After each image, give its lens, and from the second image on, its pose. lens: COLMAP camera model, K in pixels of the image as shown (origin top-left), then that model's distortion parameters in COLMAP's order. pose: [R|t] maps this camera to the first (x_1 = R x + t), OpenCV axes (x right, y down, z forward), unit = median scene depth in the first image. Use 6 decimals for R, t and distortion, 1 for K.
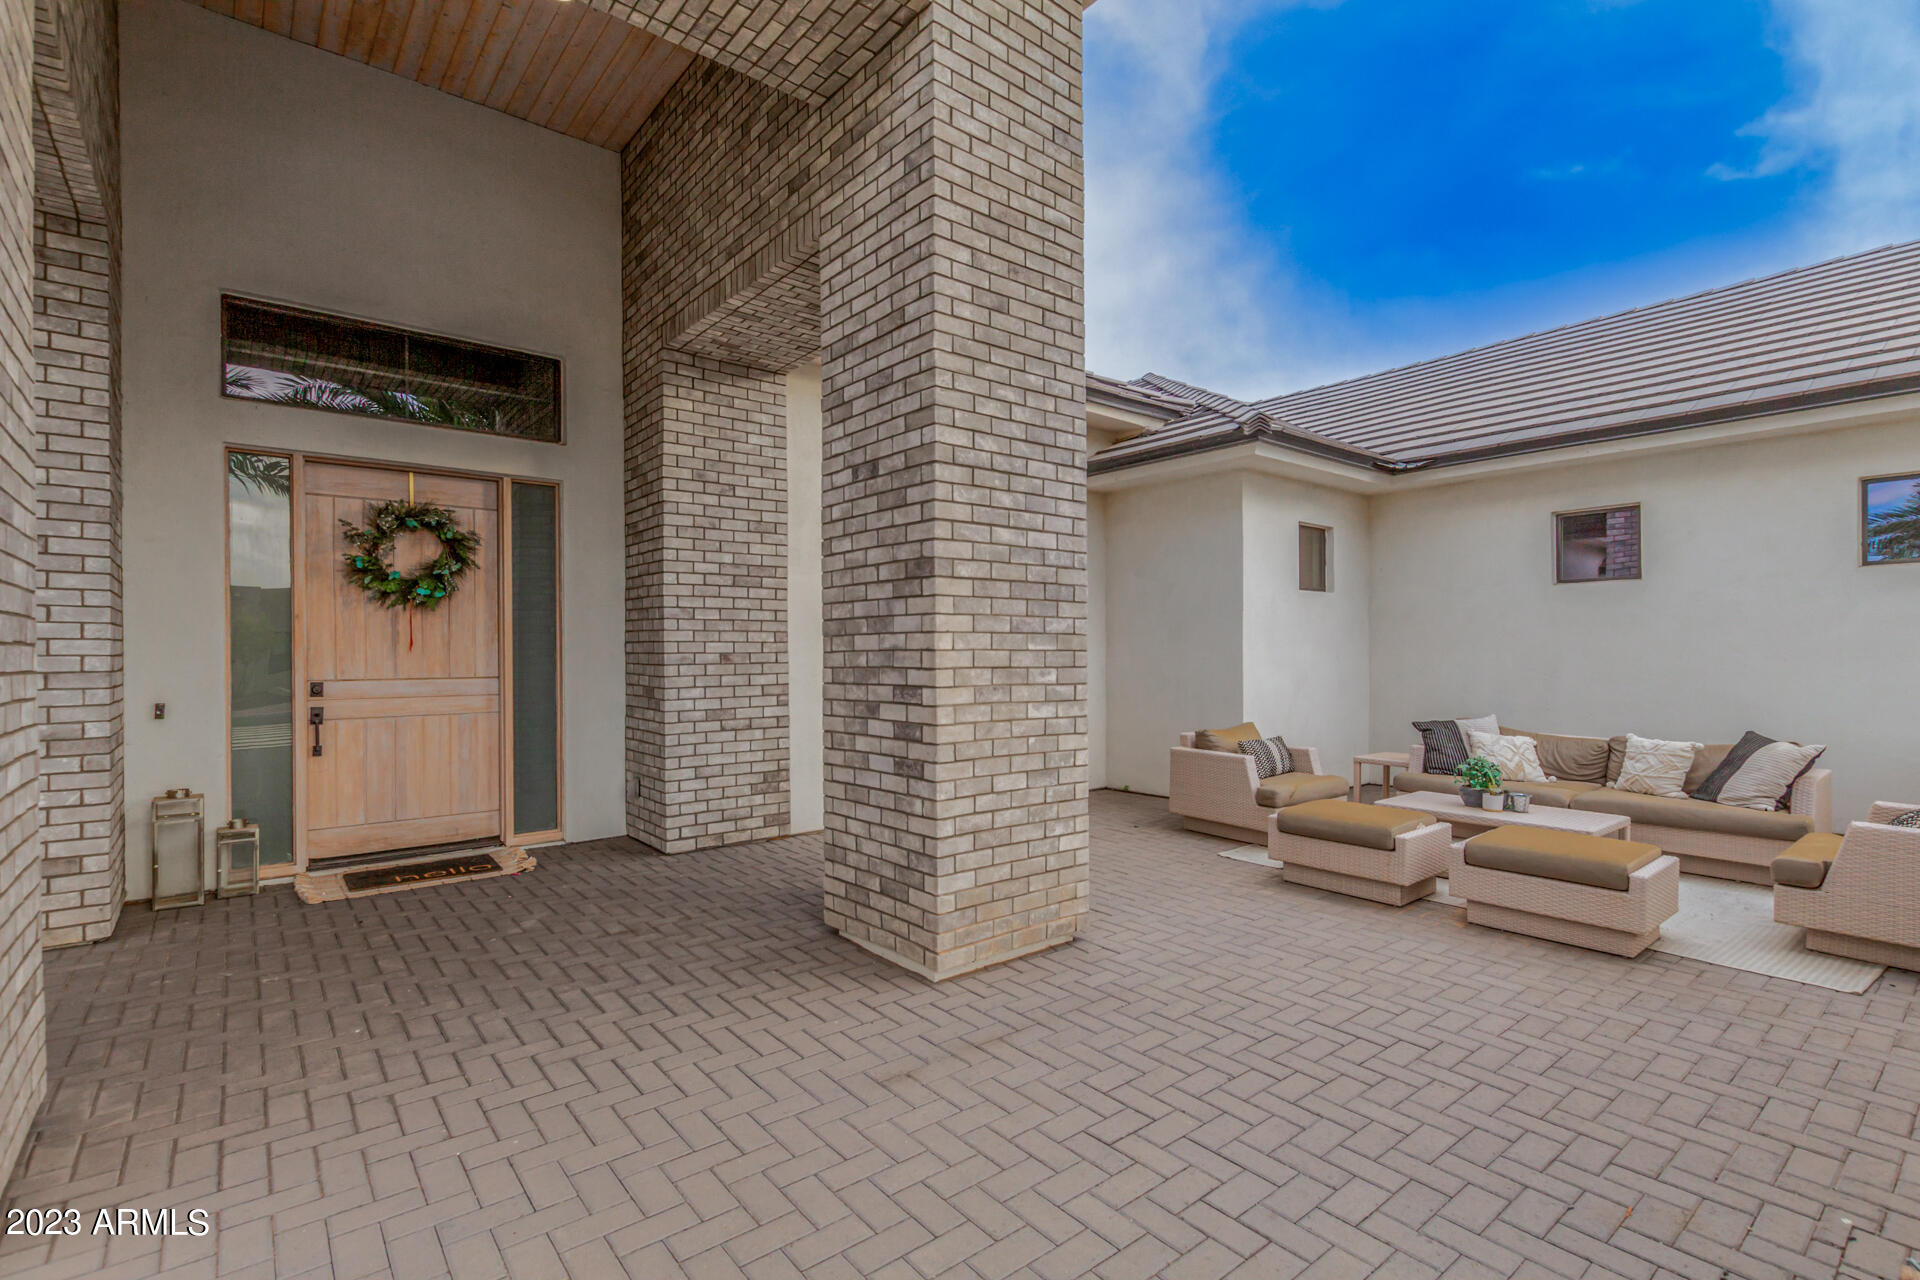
lens RADIAL K [[885.1, 0, 966.3], [0, 885.1, 657.1], [0, 0, 1]] dist [0.002027, 0.000278]
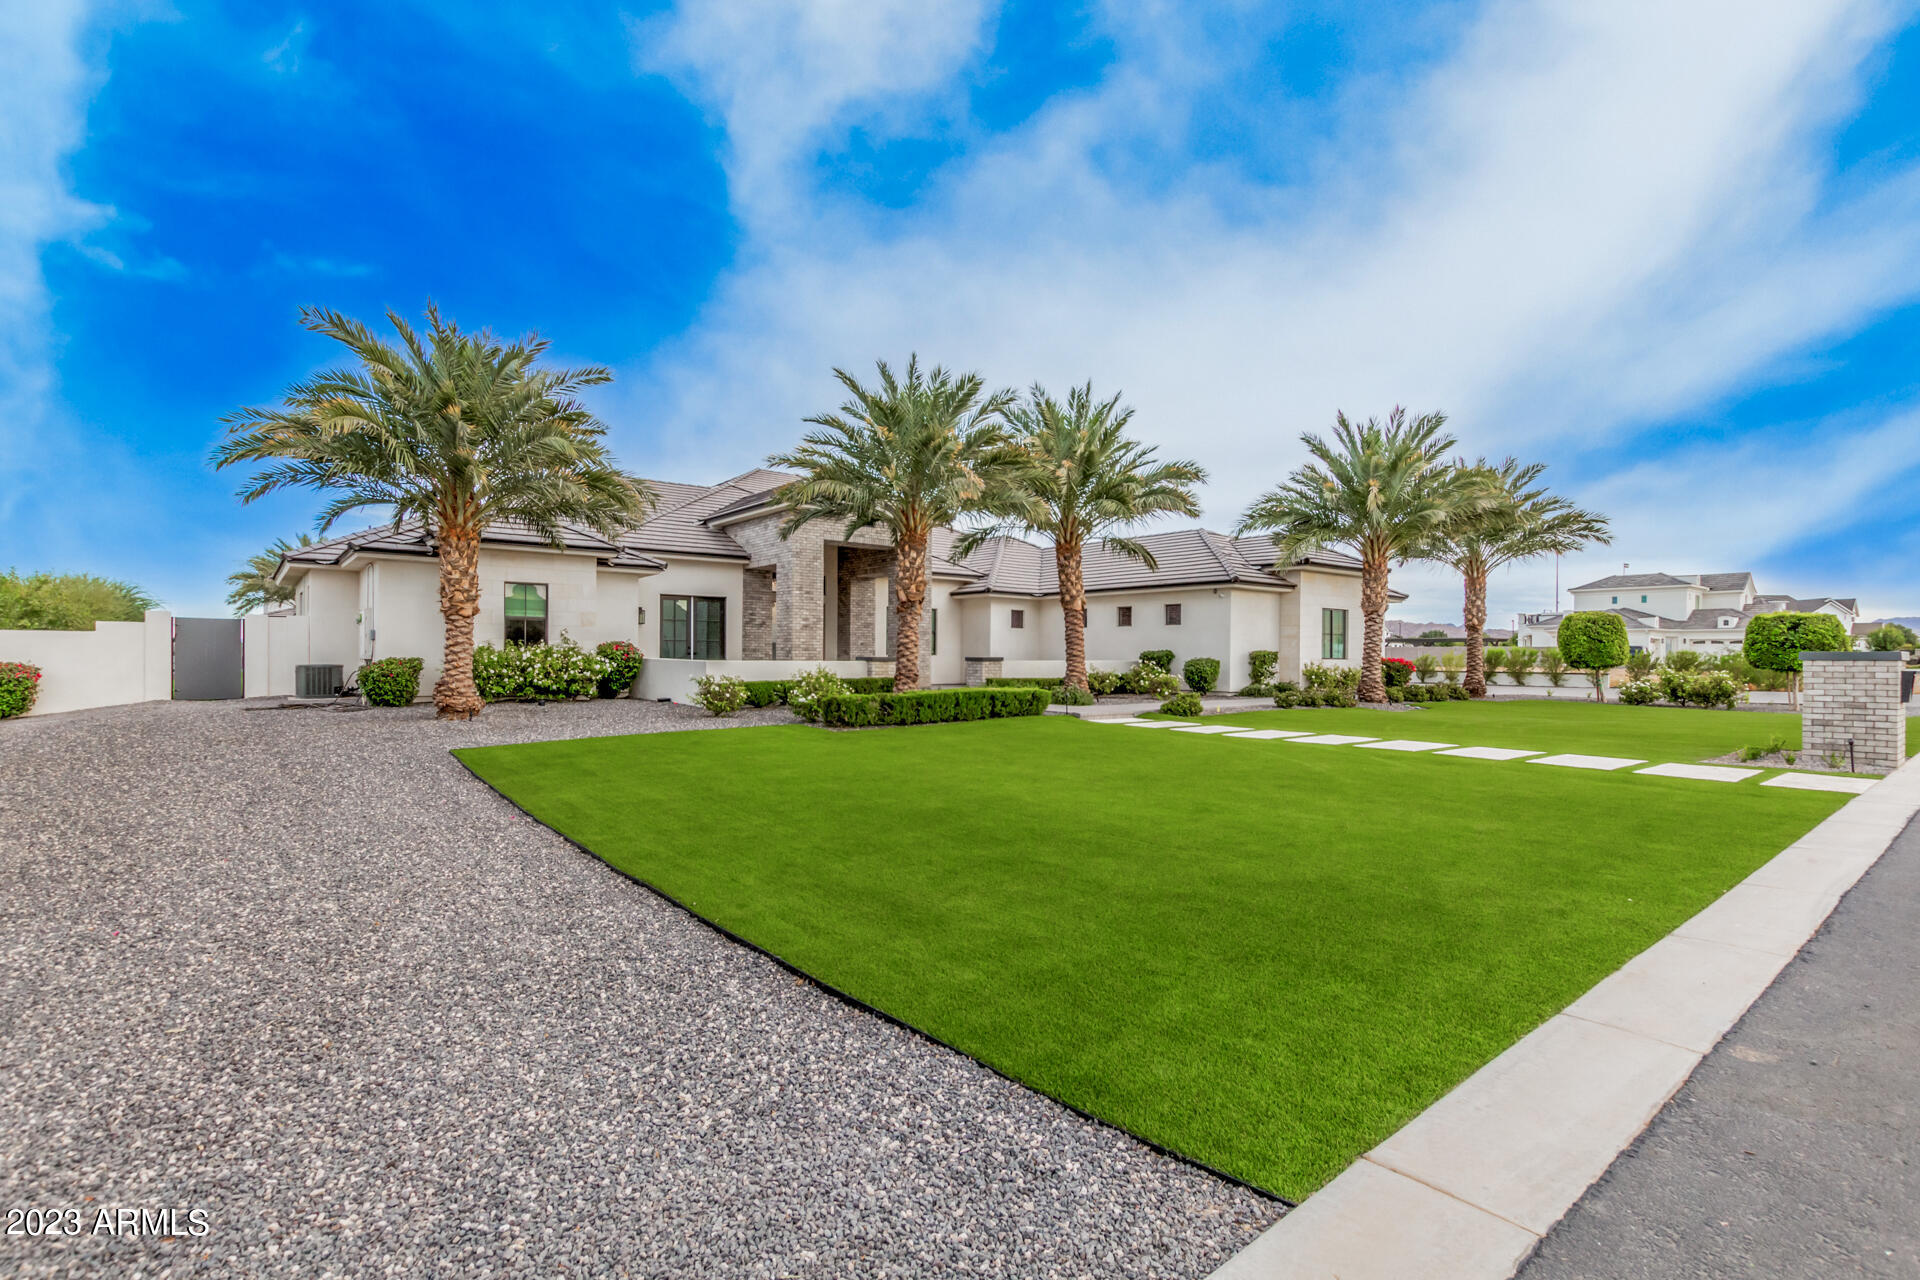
lens RADIAL K [[895.0, 0, 968.0], [0, 895.0, 646.5], [0, 0, 1]] dist [0.000048, 0.000688]
pose [[0.999833, 0.012708, -0.013161, 0.408944], [-0.012895, 0.999815, -0.014243, 0.092384], [0.012978, 0.014410, 0.999812, -4.431675]]
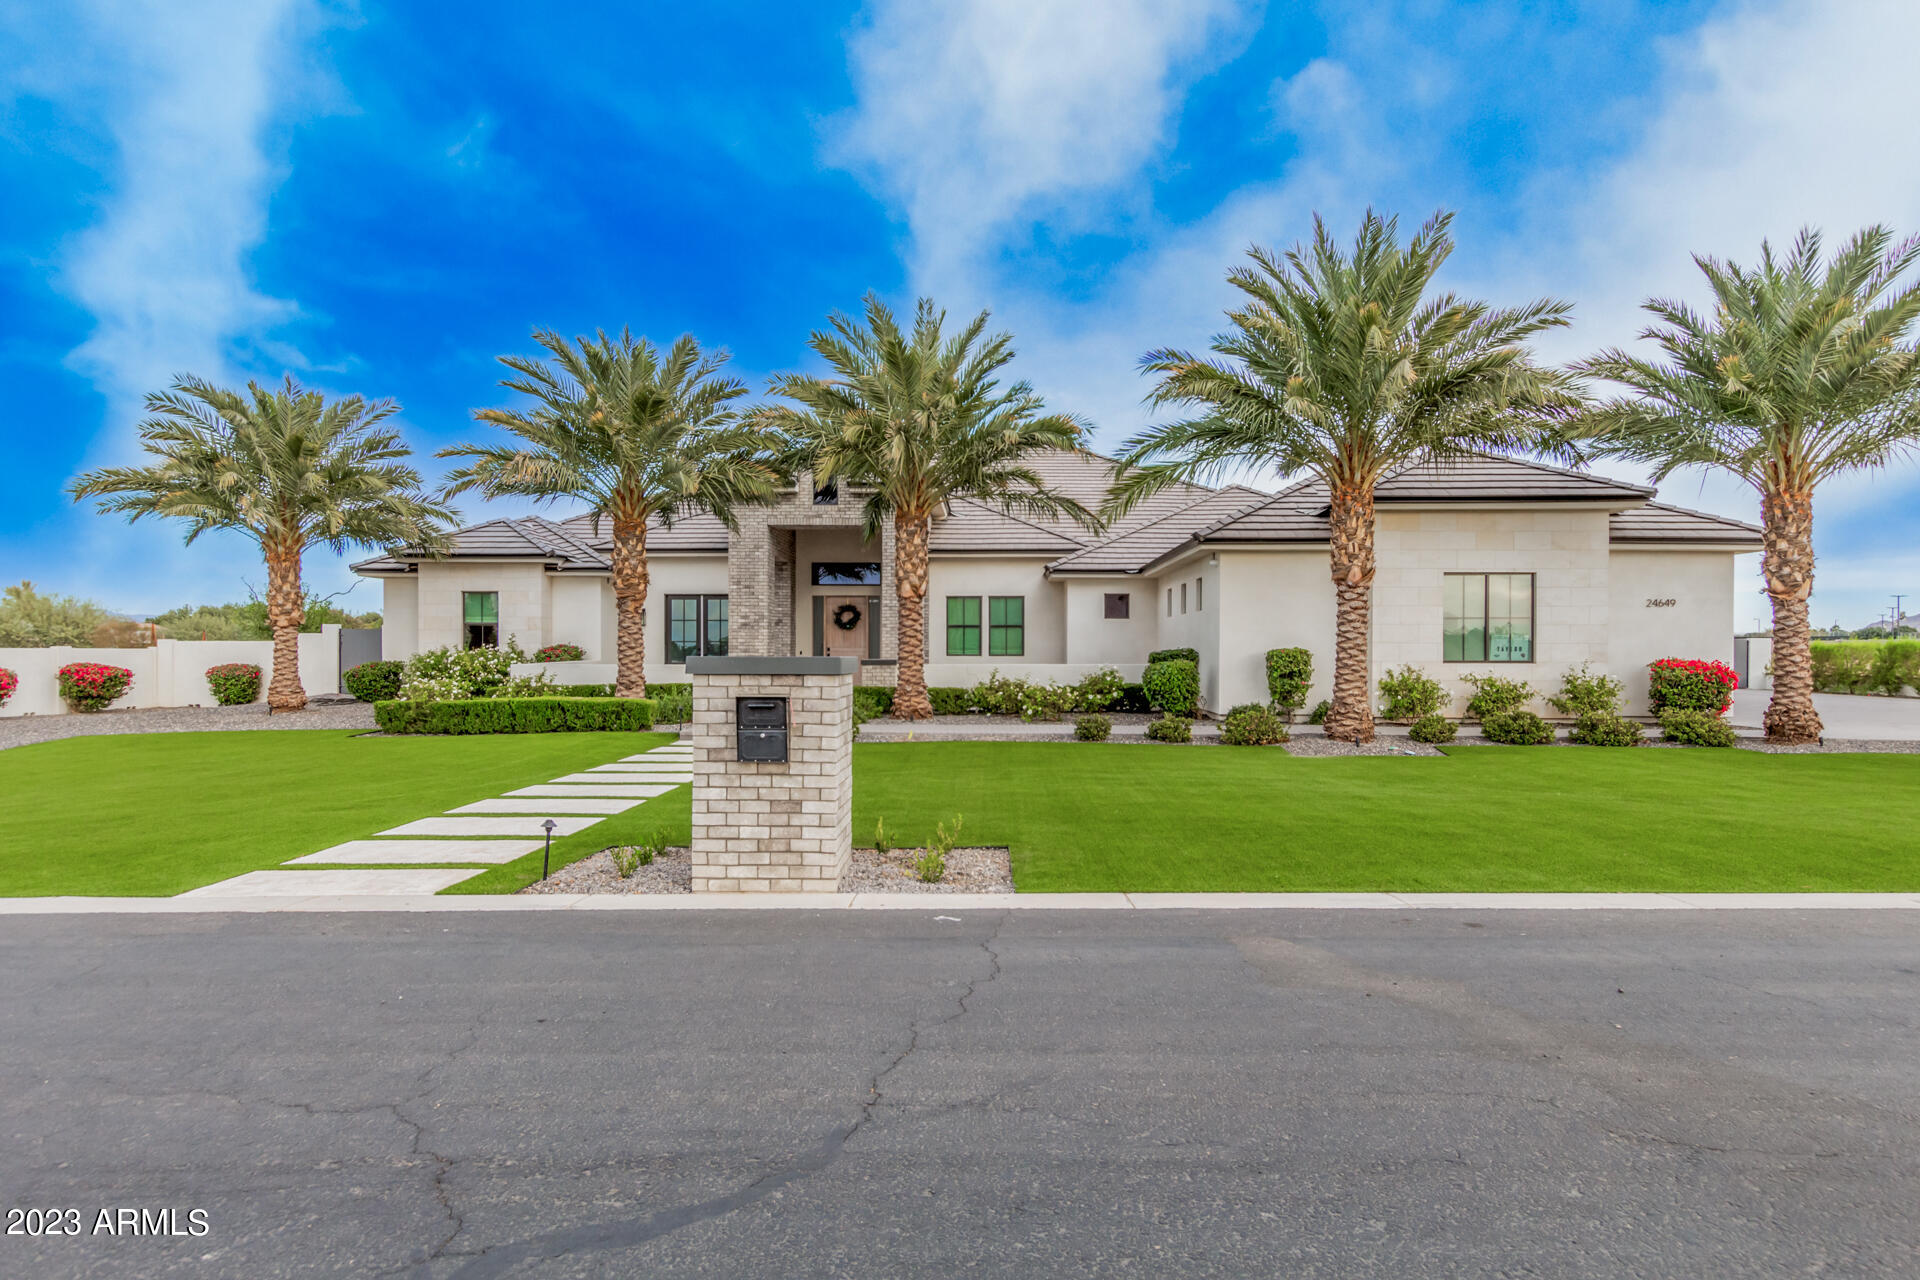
lens RADIAL K [[1144.3, 0, 965.8], [0, 1144.3, 639.2], [0, 0, 1]] dist [0.002679, 0.000344]
pose [[0.751187, 0.000900, -0.660089, 3.828279], [-0.009144, 0.999917, -0.009042, 0.034139], [0.660026, 0.012828, 0.751133, -3.045469]]
